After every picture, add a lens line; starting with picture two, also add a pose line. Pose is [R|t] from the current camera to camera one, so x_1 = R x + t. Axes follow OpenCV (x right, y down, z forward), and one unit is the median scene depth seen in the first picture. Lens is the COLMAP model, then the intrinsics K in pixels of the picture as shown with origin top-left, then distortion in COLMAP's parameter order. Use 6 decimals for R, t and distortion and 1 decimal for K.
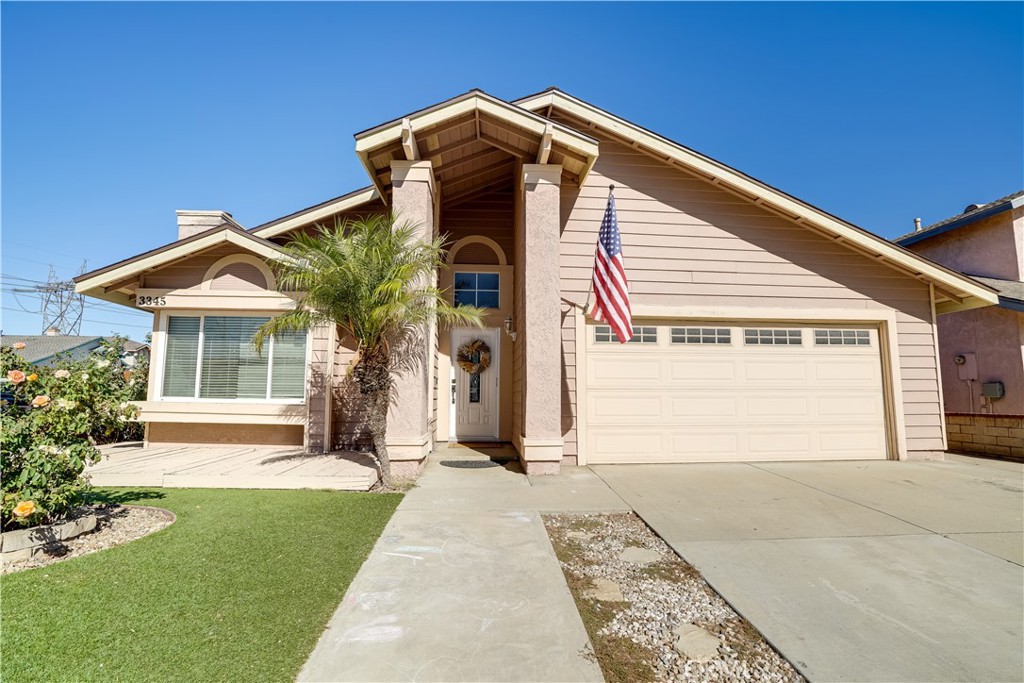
lens RADIAL K [[397.9, 0, 499.4], [0, 397.9, 347.9], [0, 0, 1]] dist [-0.062876, 0.012891]
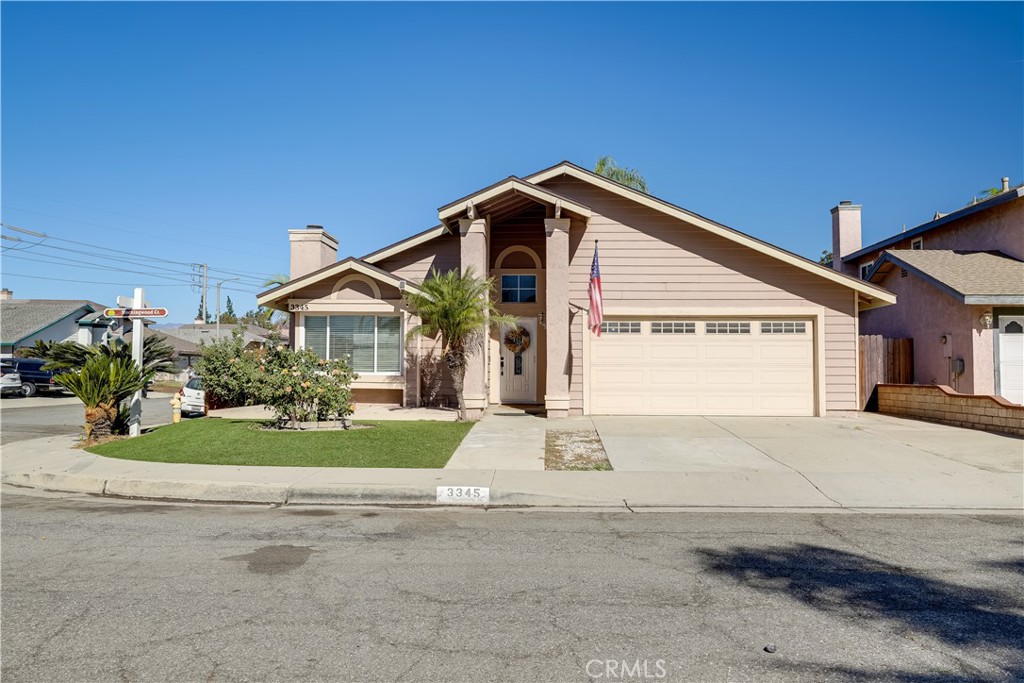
lens RADIAL K [[490.4, 0, 525.7], [0, 490.4, 340.2], [0, 0, 1]] dist [-0.063039, 0.029451]
pose [[0.997626, -0.005180, -0.068672, 0.100676], [0.009175, 0.998276, 0.057979, -0.093885], [0.068253, -0.058472, 0.995953, -0.812390]]
